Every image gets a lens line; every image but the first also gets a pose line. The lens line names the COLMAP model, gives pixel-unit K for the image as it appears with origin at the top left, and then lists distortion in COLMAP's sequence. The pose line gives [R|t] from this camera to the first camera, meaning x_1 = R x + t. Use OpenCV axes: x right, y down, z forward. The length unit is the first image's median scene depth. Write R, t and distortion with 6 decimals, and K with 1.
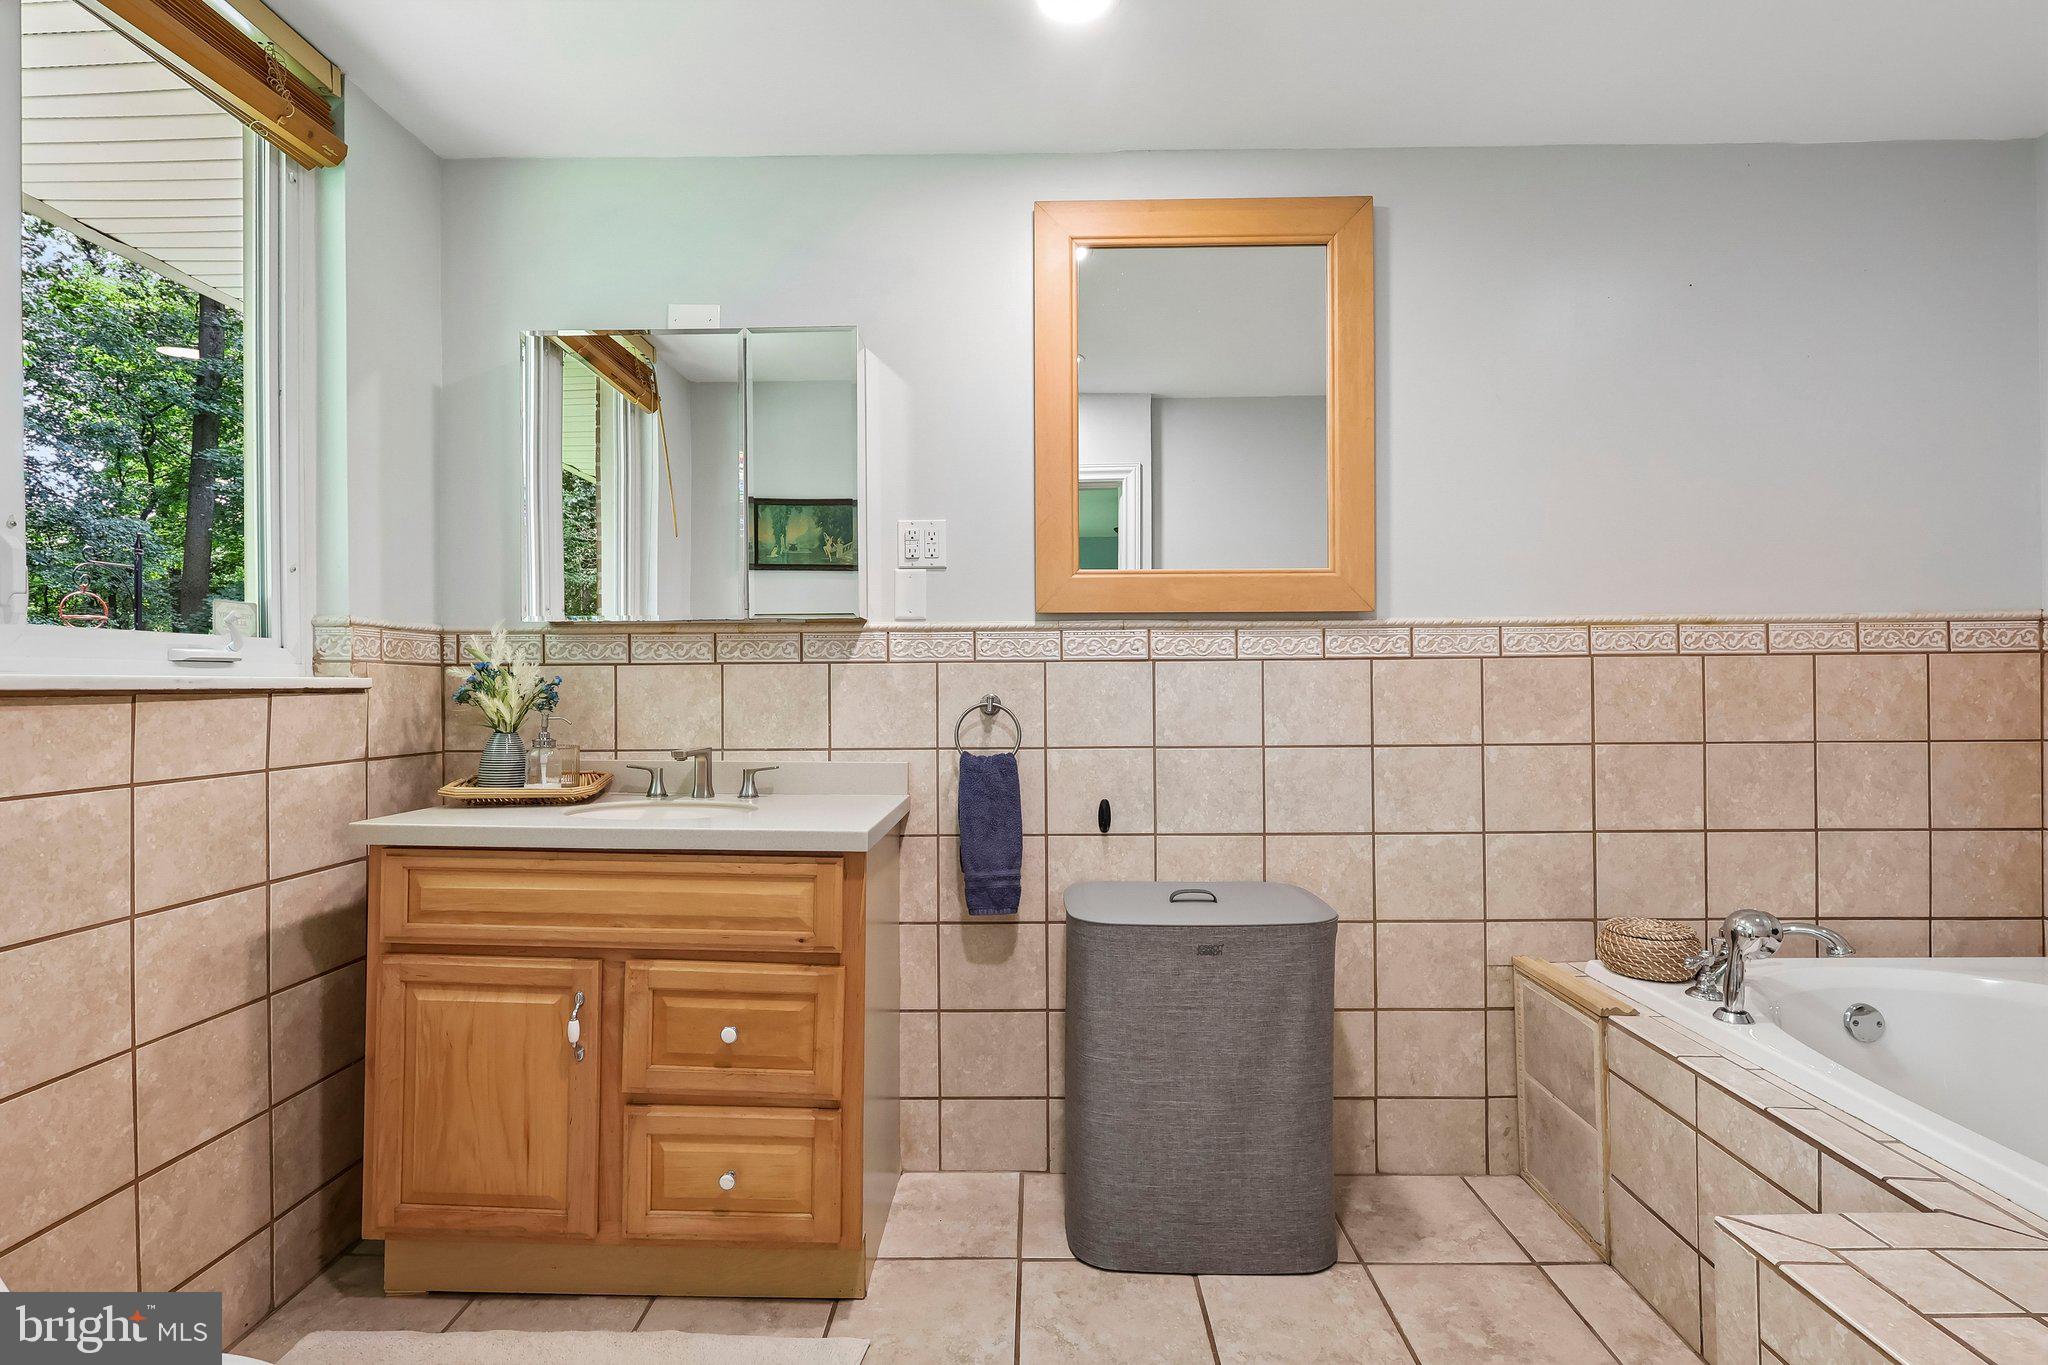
lens RADIAL K [[950.0, 0, 1024.0], [0, 950.0, 682.5], [0, 0, 1]] dist [0.000464, 0.000717]
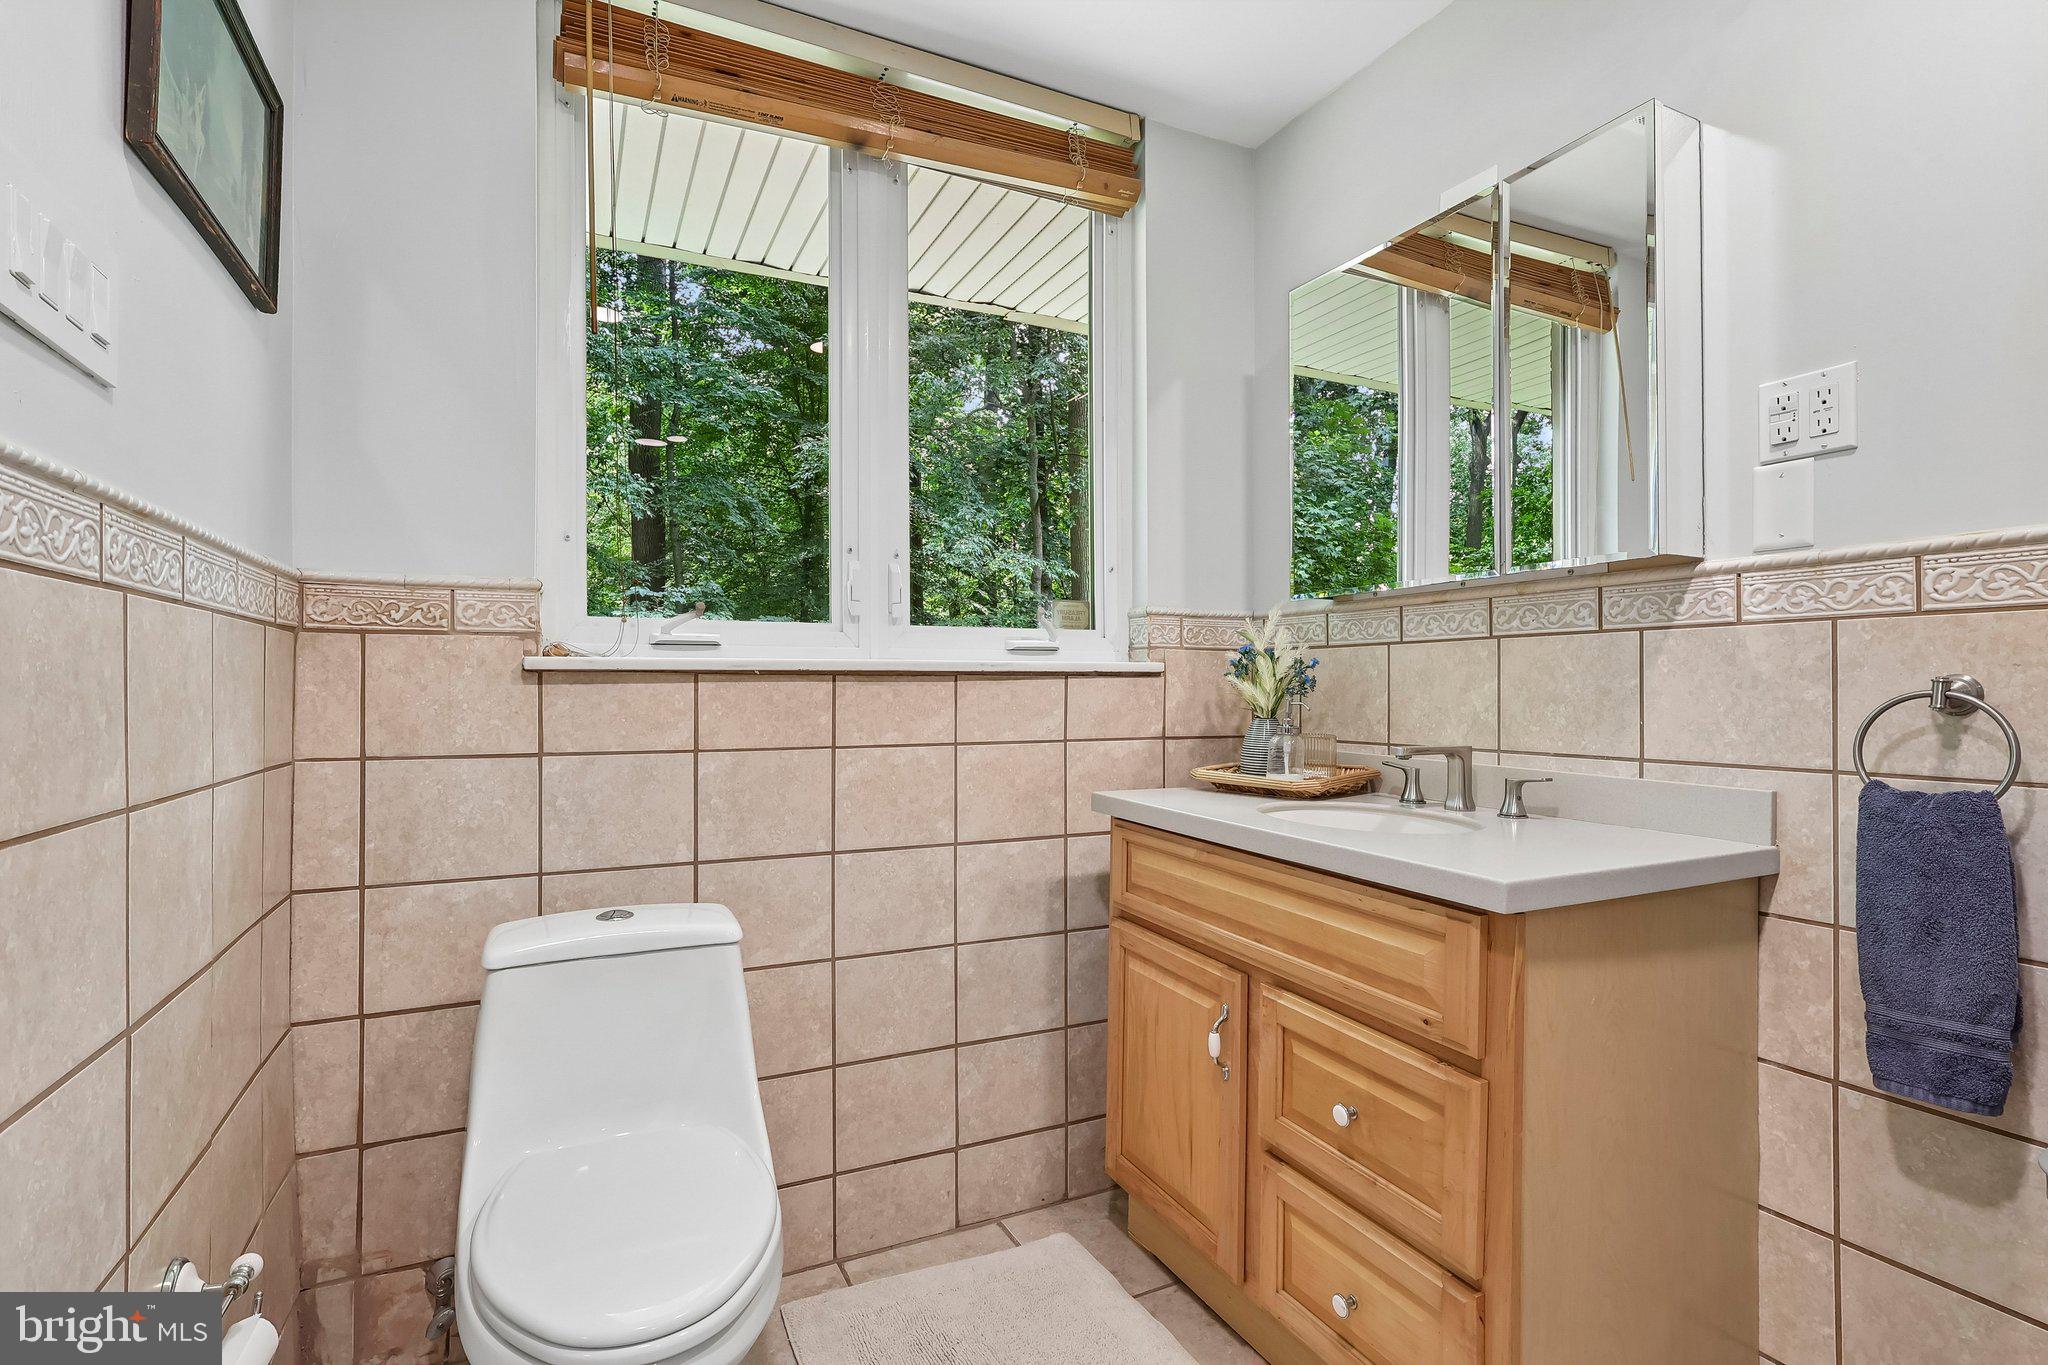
lens RADIAL K [[986.0, 0, 1024.0], [0, 986.0, 682.5], [0, 0, 1]] dist [-0.000187, 0.000627]
pose [[0.455032, -0.001374, -0.890474, 0.240000], [0.002349, 0.999997, -0.000342, 0.017740], [0.890472, -0.001936, 0.455034, 0.348913]]
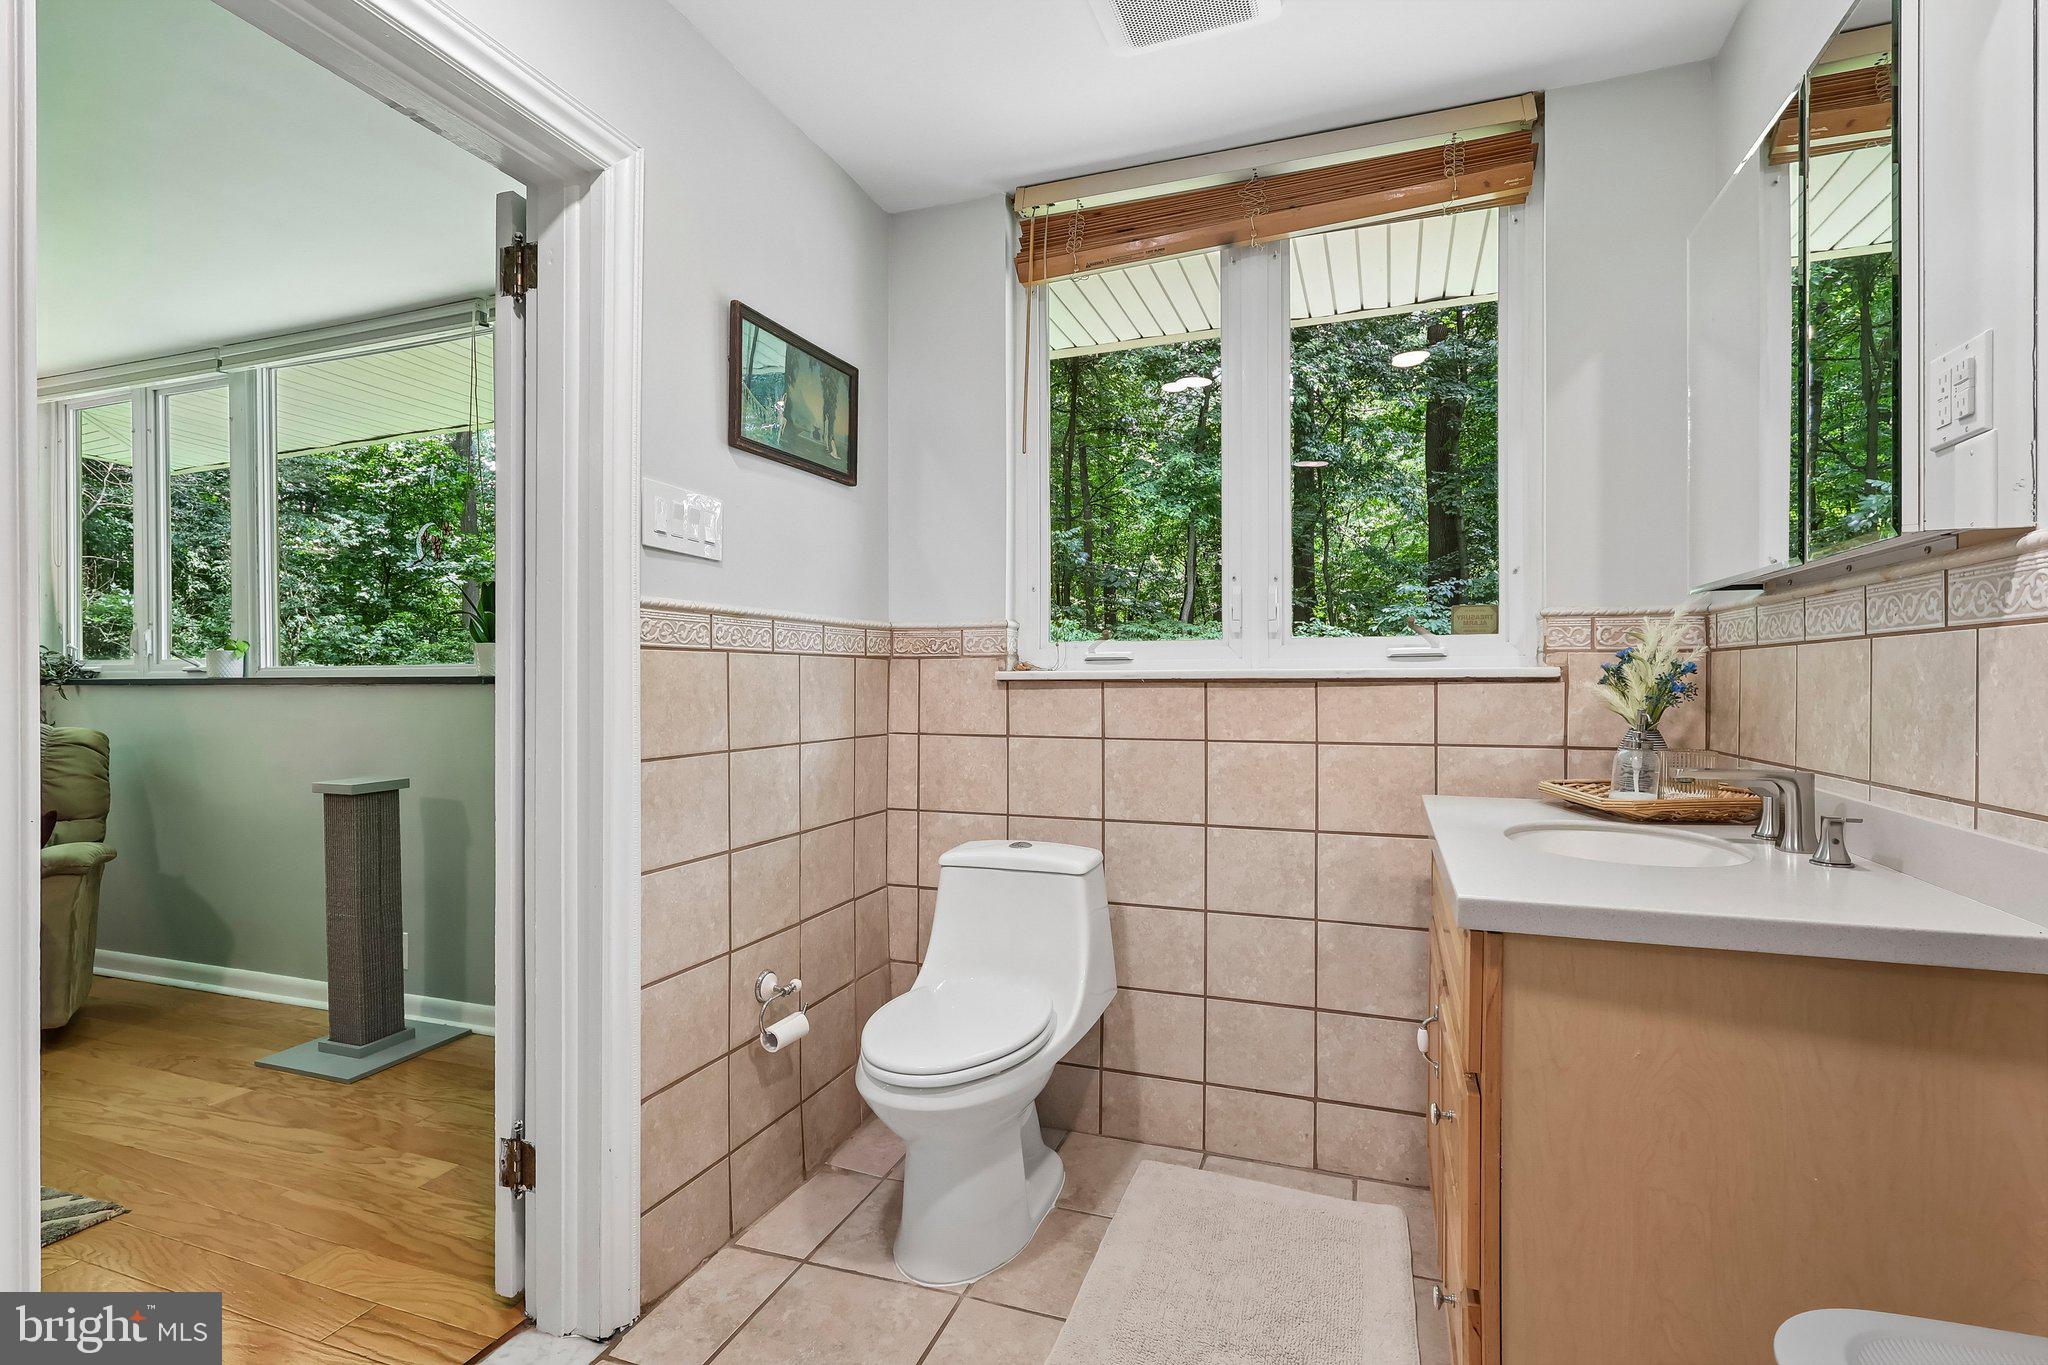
lens RADIAL K [[973.7, 0, 1024.0], [0, 973.7, 682.5], [0, 0, 1]] dist [0.002224, 0.000327]
pose [[-0.328558, 0.006812, -0.944459, 0.486177], [0.006452, 0.999967, 0.004968, 0.002588], [0.944462, -0.004461, -0.328591, 0.803363]]
